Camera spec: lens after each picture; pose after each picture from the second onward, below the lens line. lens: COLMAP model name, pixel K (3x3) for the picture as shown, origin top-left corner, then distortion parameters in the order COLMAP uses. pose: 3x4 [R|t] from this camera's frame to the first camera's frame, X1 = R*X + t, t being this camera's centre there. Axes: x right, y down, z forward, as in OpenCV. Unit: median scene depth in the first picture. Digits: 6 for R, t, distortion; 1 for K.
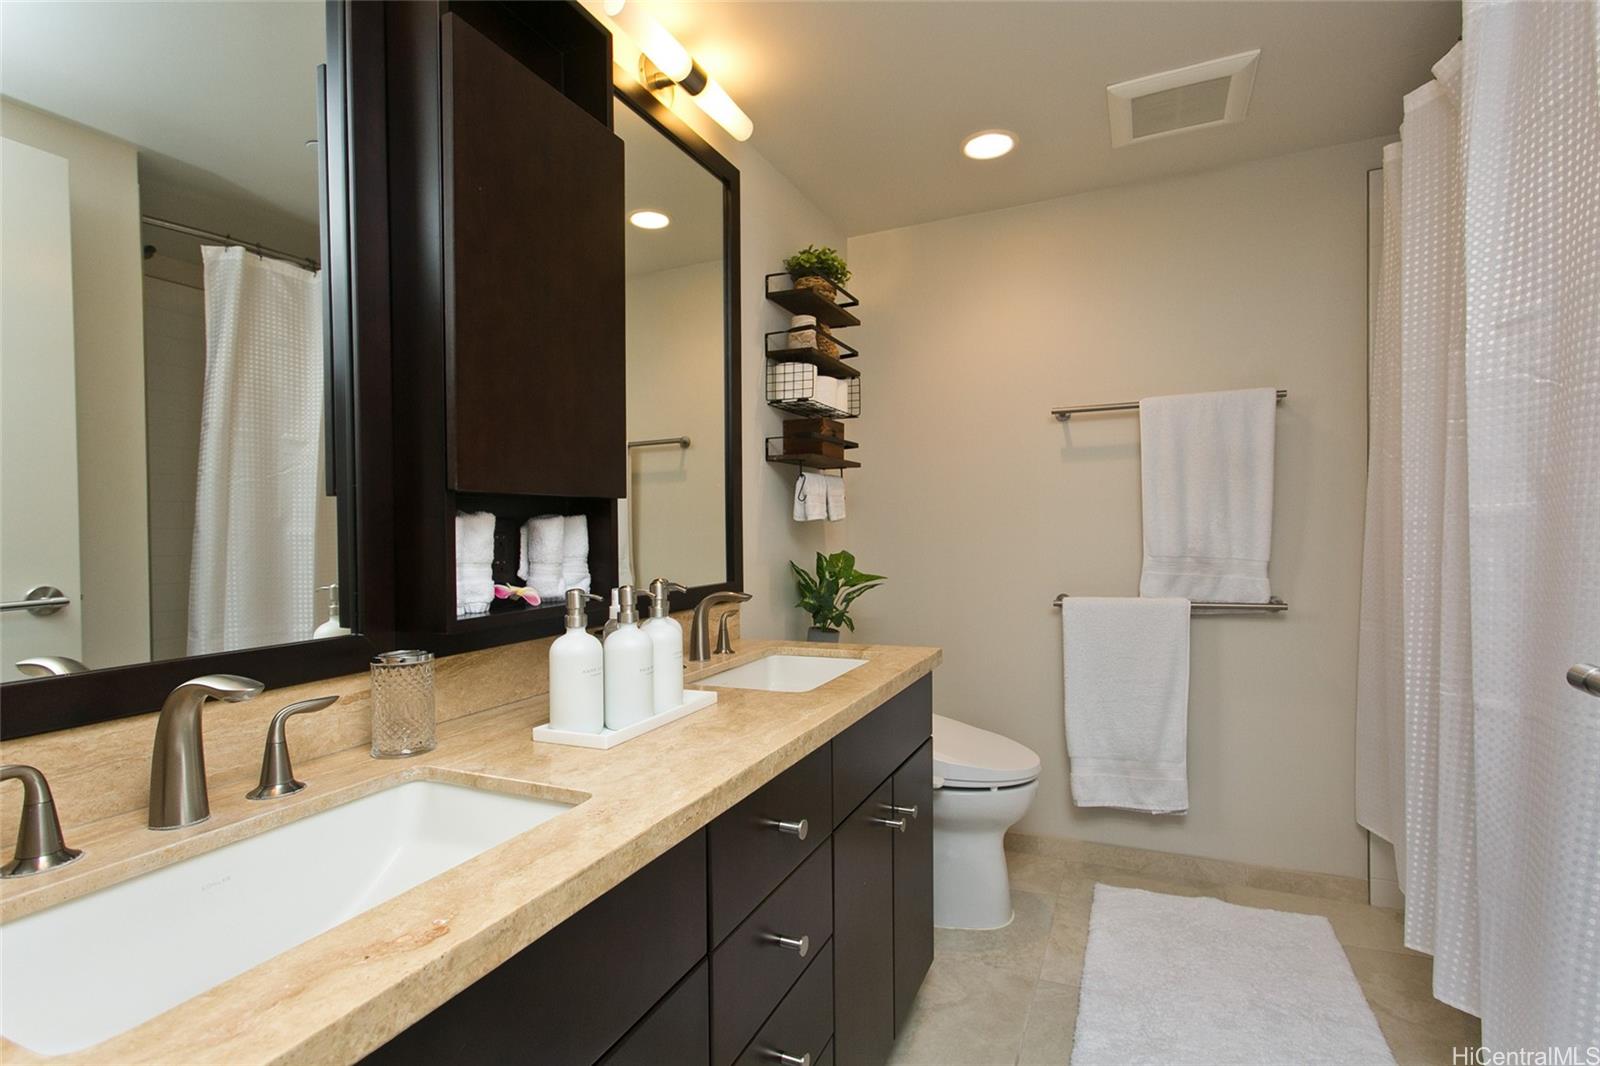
lens RADIAL K [[764.9, 0, 794.9], [0, 764.9, 537.6], [0, 0, 1]] dist [0.001287, -0.001586]
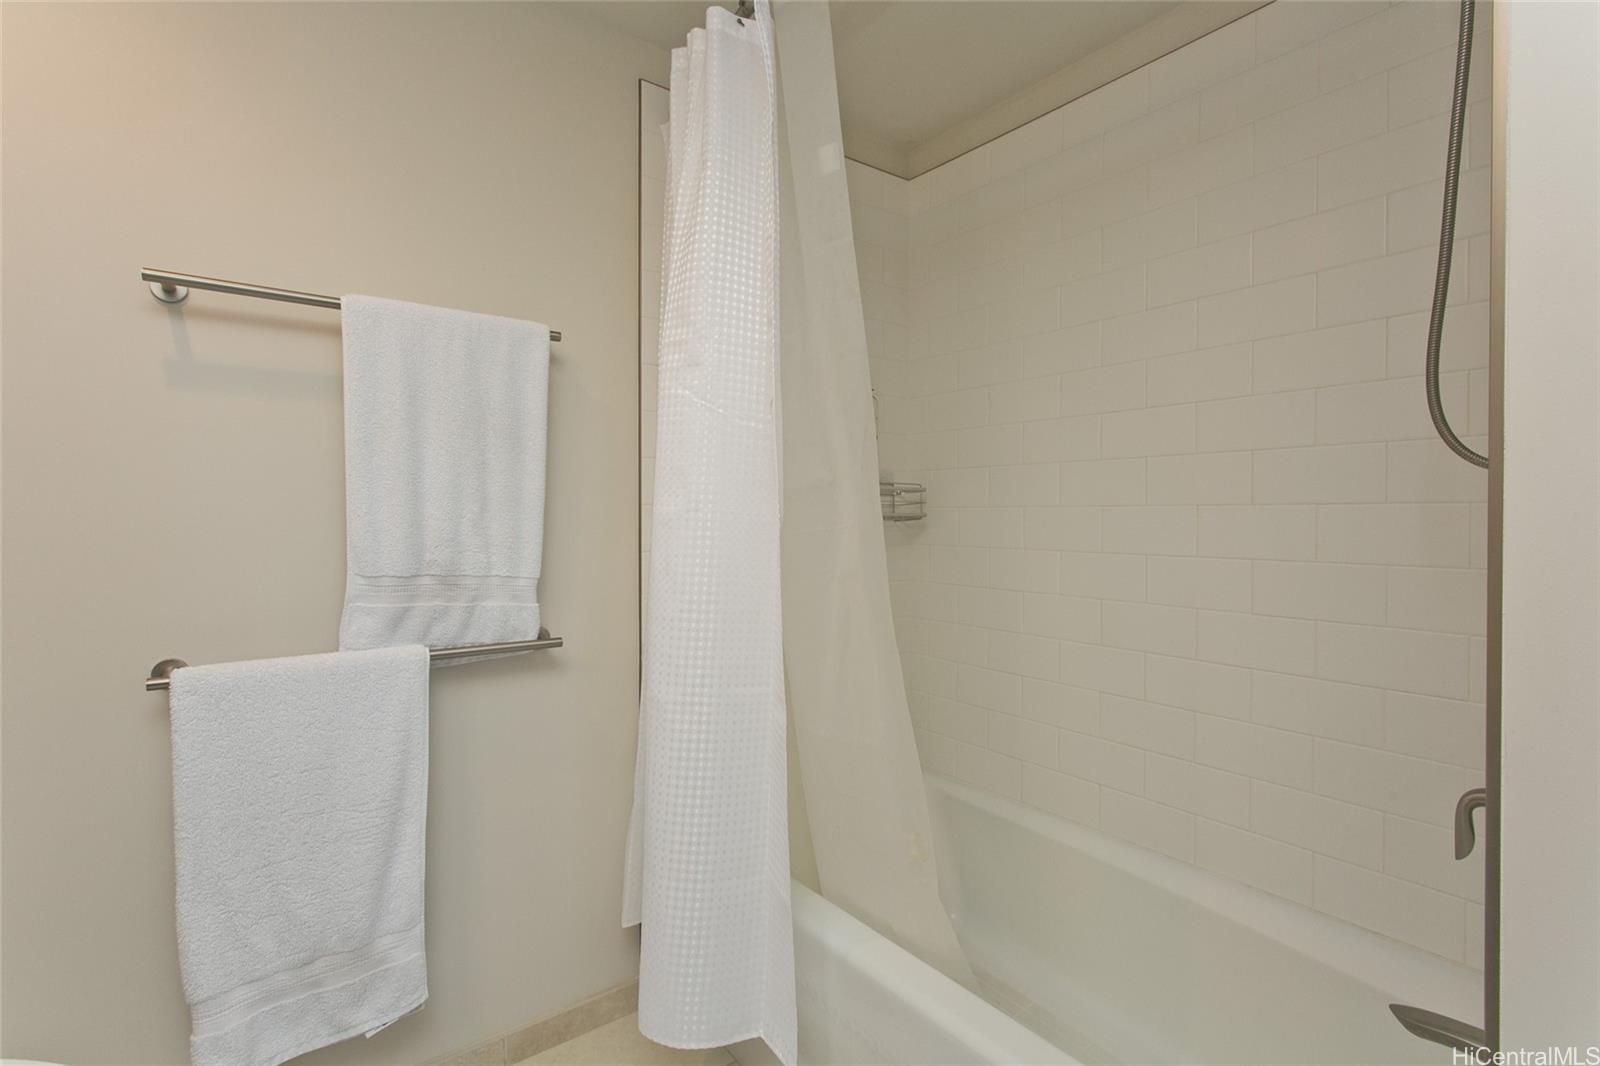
lens RADIAL K [[764.9, 0, 799.6], [0, 764.9, 536.9], [0, 0, 1]] dist [0.001287, -0.001586]
pose [[0.497788, 0.005724, 0.867280, 0.138553], [0.003309, 0.999958, -0.008499, 0.000716], [-0.867292, 0.007101, 0.497749, 0.445539]]
